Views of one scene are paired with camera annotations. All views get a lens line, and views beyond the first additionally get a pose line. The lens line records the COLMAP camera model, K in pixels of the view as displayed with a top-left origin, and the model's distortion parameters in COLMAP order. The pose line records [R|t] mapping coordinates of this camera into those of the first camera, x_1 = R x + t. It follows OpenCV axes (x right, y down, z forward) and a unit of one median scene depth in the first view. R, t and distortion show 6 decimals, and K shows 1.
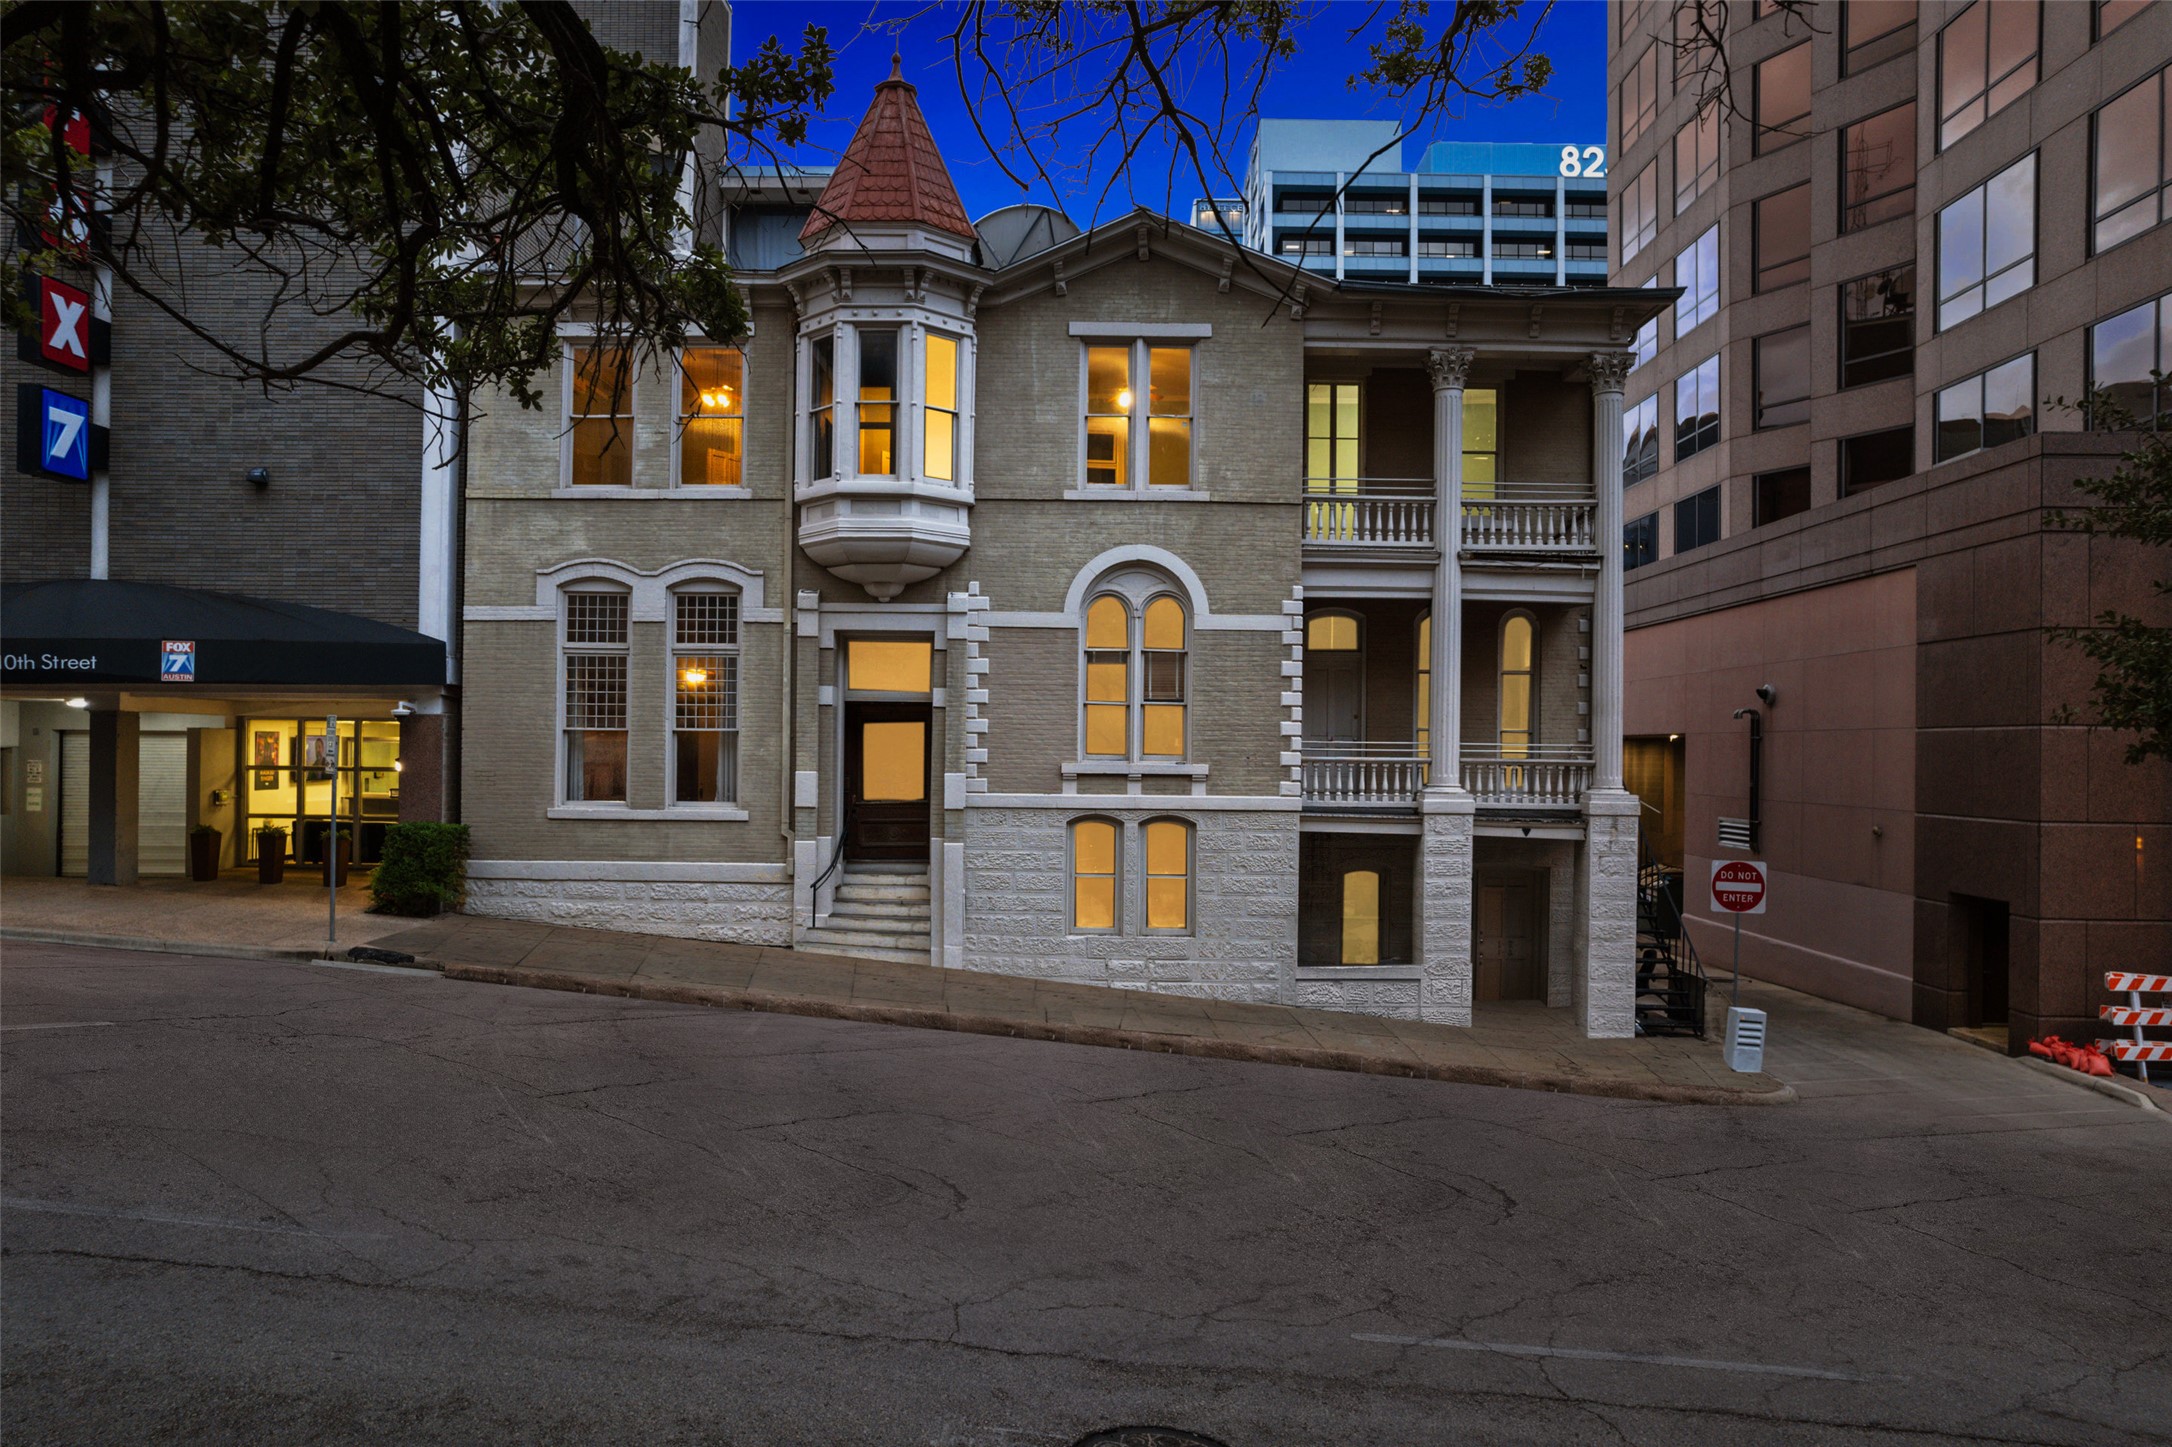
lens RADIAL K [[1366.3, 0, 1113.2], [0, 1366.3, 742.2], [0, 0, 1]] dist [-0.061255, 0.039212]
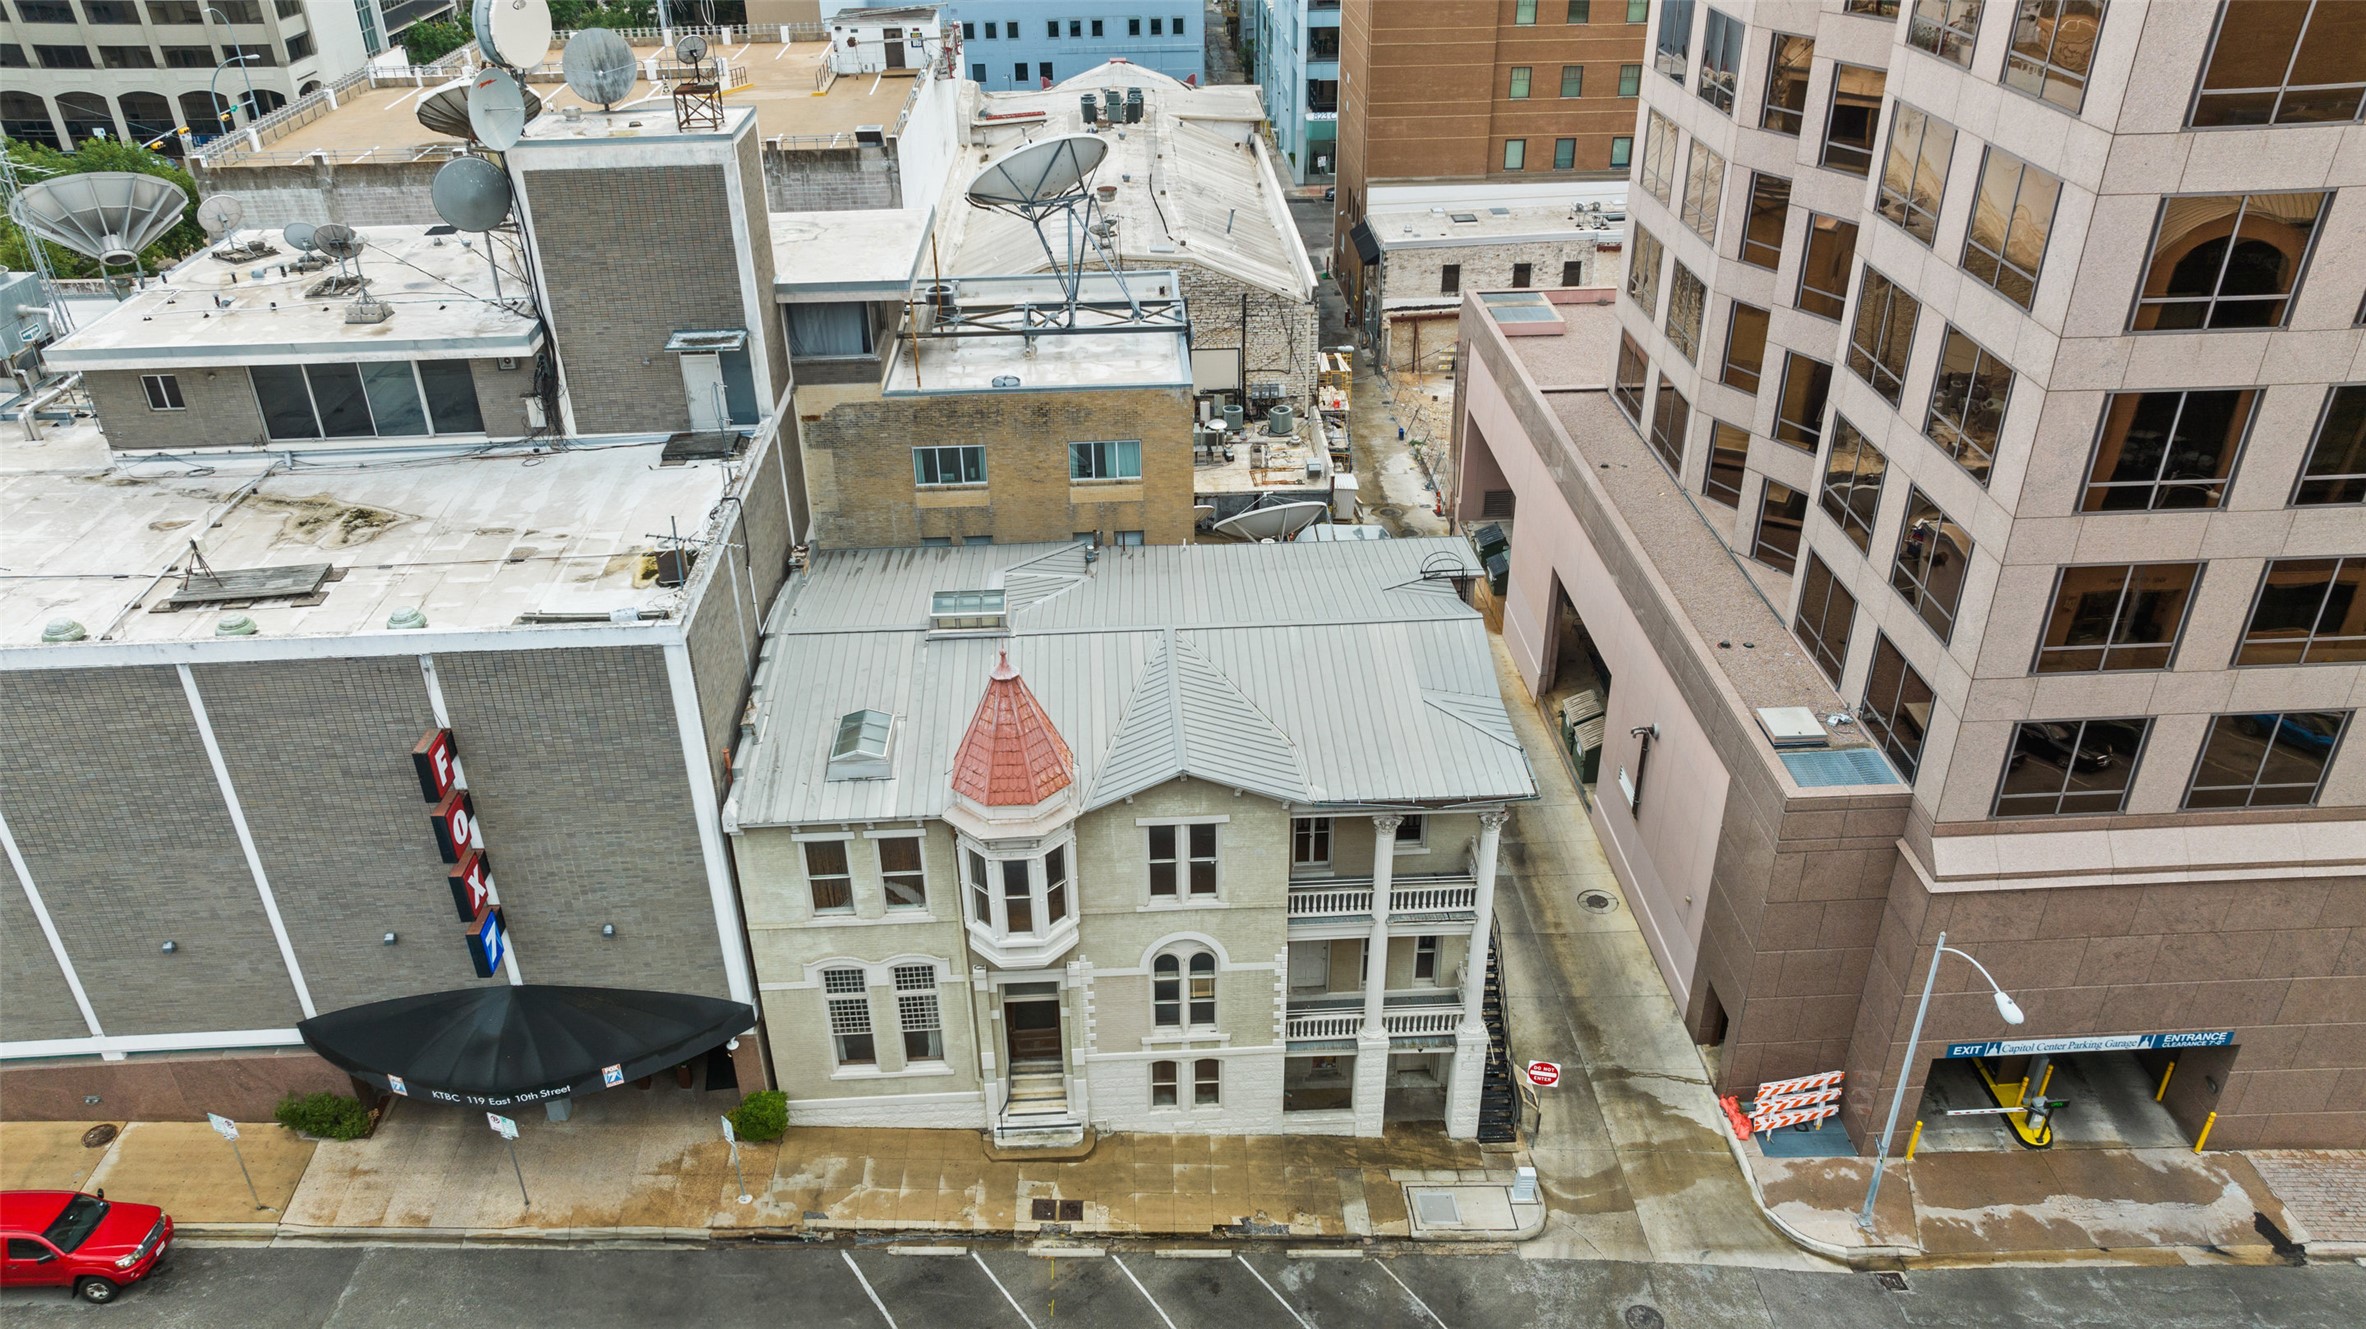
lens RADIAL K [[1647.9, 0, 1189.7], [0, 1647.9, 659.8], [0, 0, 1]] dist [-0.024363, 0.015662]
pose [[0.998328, -0.046093, 0.034877, -0.028060], [0.022279, 0.863623, 0.503645, -1.381449], [-0.053335, -0.502026, 0.863206, -0.493154]]
